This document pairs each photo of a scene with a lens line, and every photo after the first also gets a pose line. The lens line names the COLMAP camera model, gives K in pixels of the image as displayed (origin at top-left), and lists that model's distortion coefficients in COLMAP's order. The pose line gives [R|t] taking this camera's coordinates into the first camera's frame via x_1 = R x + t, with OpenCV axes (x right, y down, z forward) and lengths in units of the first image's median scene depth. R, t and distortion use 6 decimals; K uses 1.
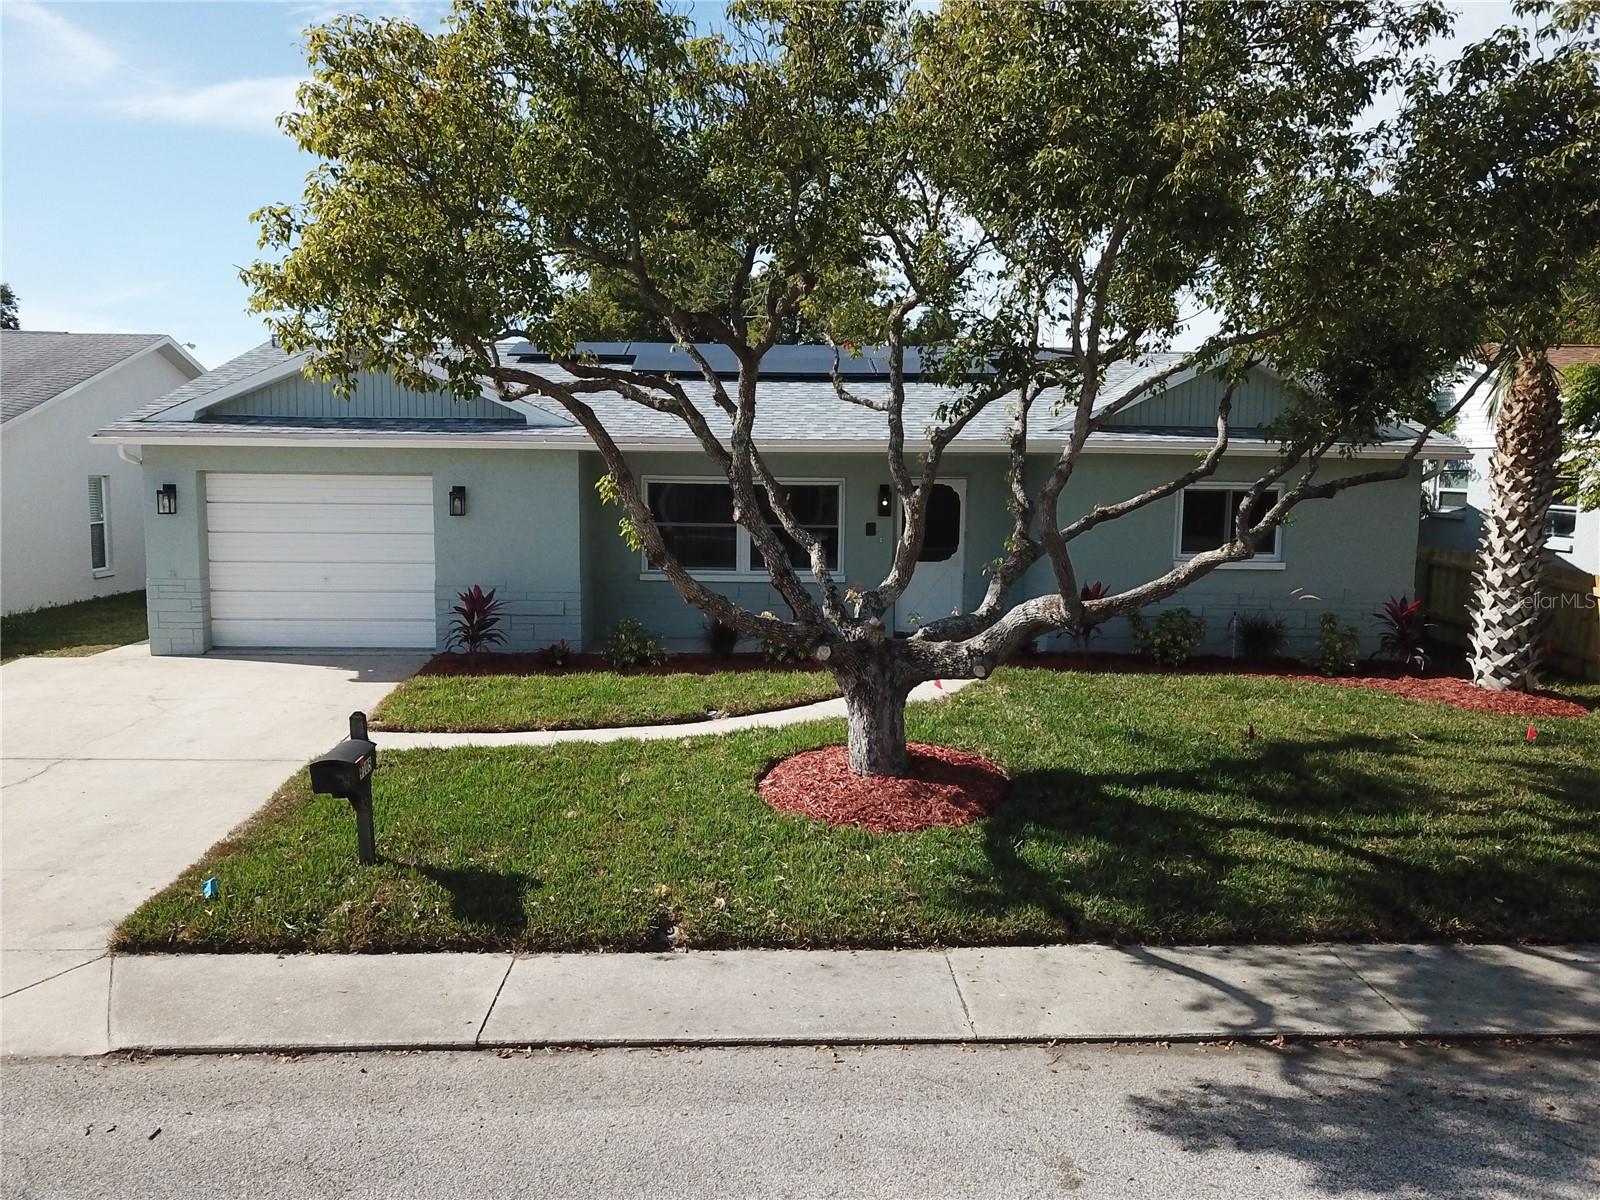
lens RADIAL K [[1236.0, 0, 796.1], [0, 1236.0, 604.9], [0, 0, 1]] dist [0.001991, 0.005823]
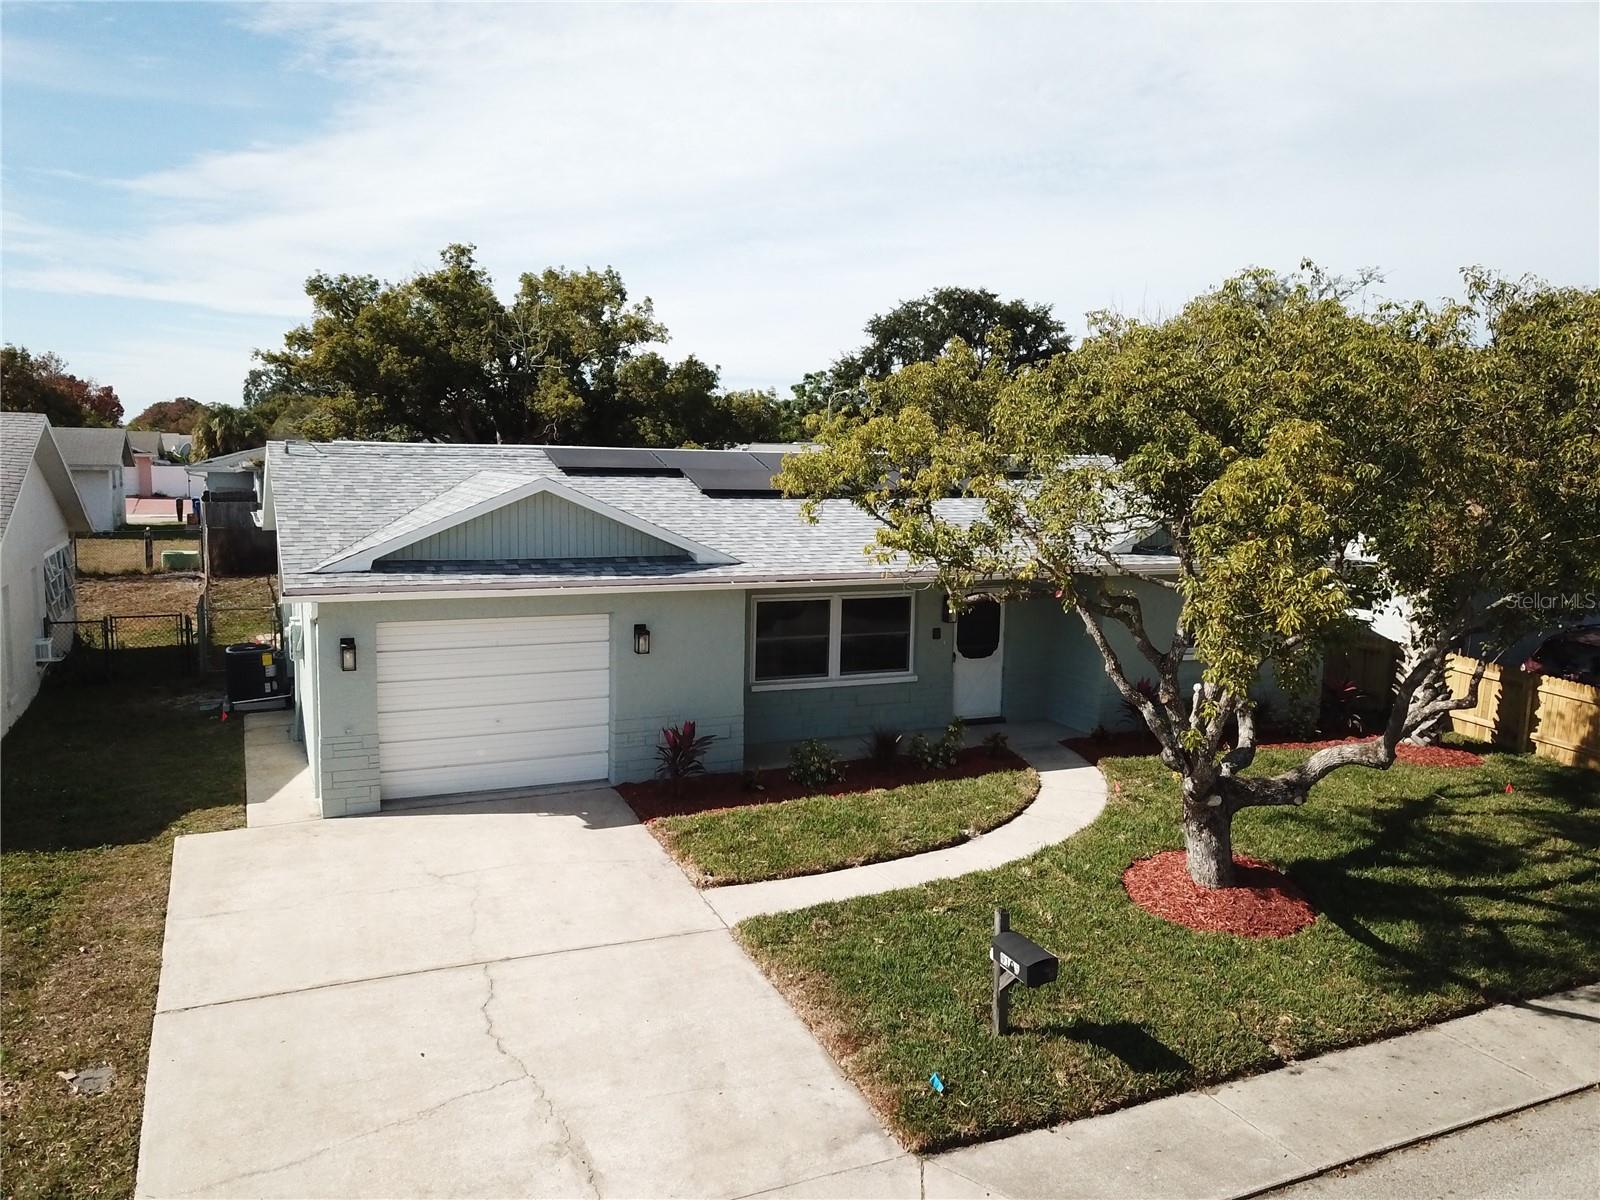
lens RADIAL K [[1236.0, 0, 796.1], [0, 1236.0, 604.9], [0, 0, 1]] dist [0.001991, 0.005823]
pose [[0.918625, -0.040544, 0.393045, -0.930125], [0.032807, 0.999113, 0.026386, -0.224543], [-0.393766, -0.011344, 0.919141, 0.001632]]
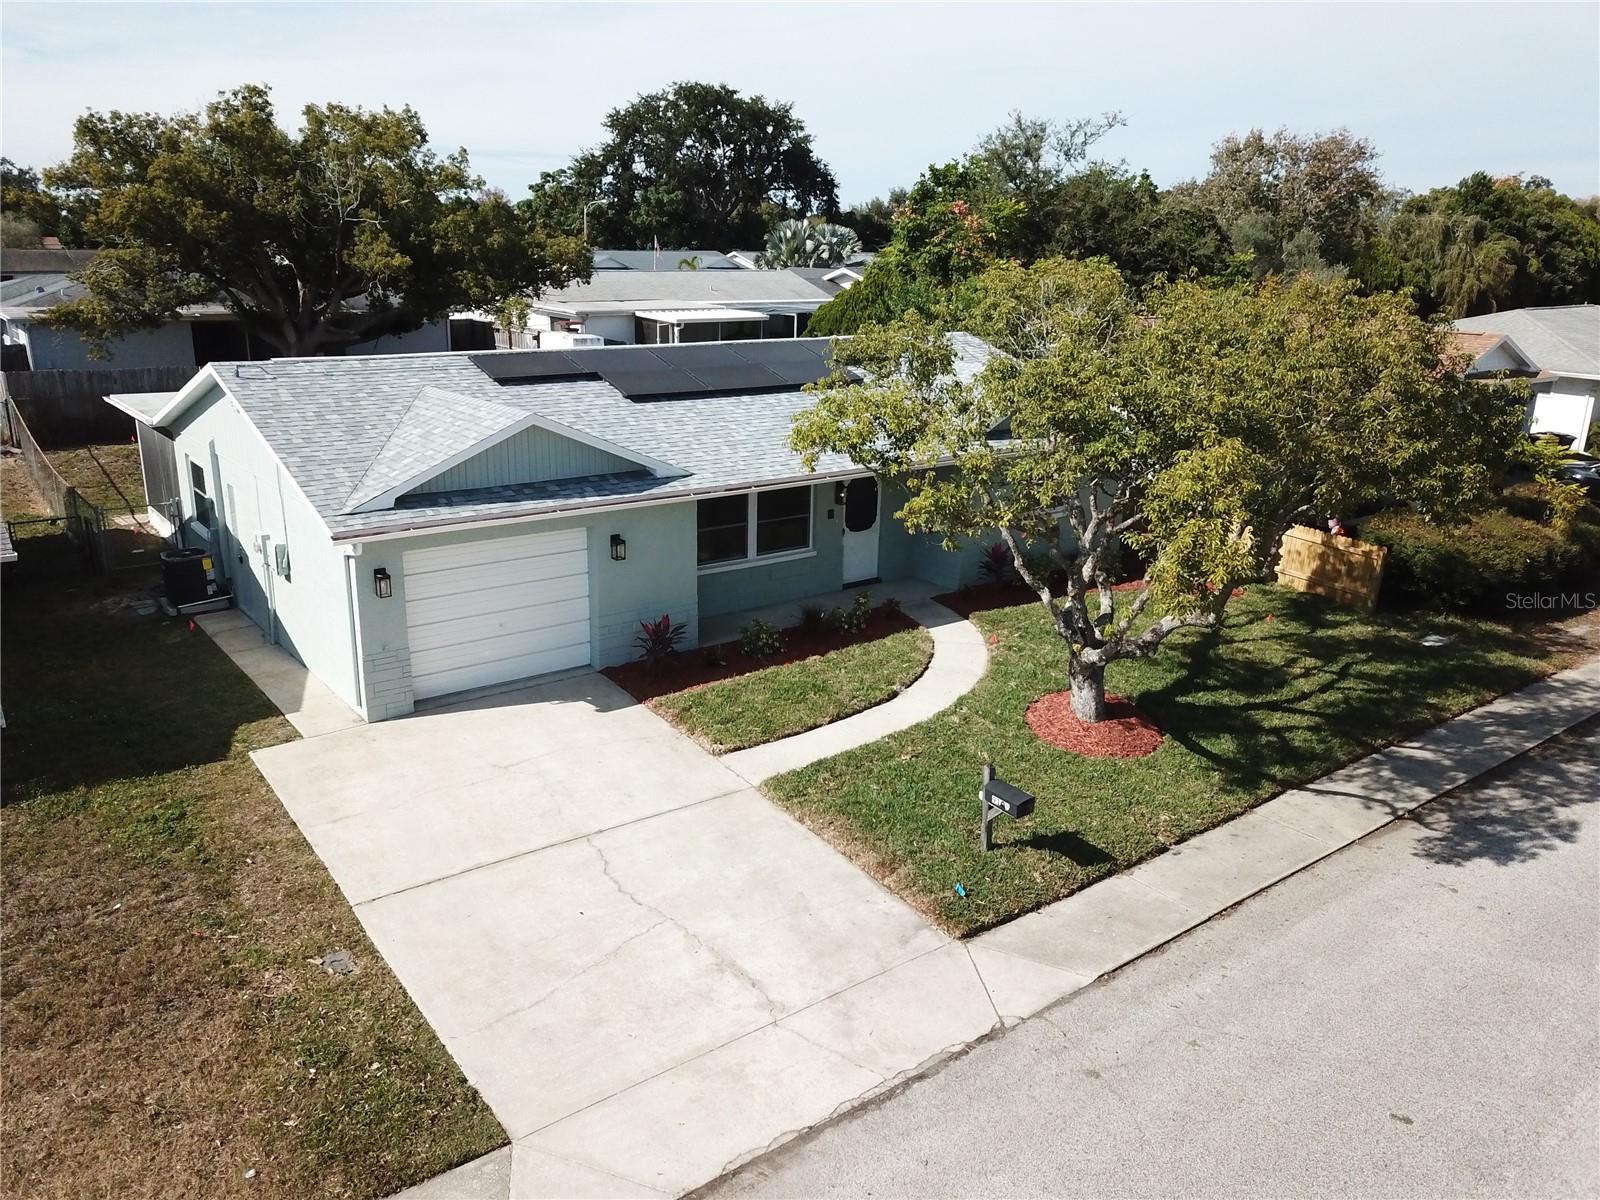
lens RADIAL K [[1231.8, 0, 800.0], [0, 1231.8, 600.0], [0, 0, 1]] dist [0.014516, 0.000266]
pose [[0.805805, -0.160199, 0.570100, -1.375097], [0.052708, 0.978295, 0.200402, -0.441420], [-0.589830, -0.131436, 0.796759, -0.118189]]
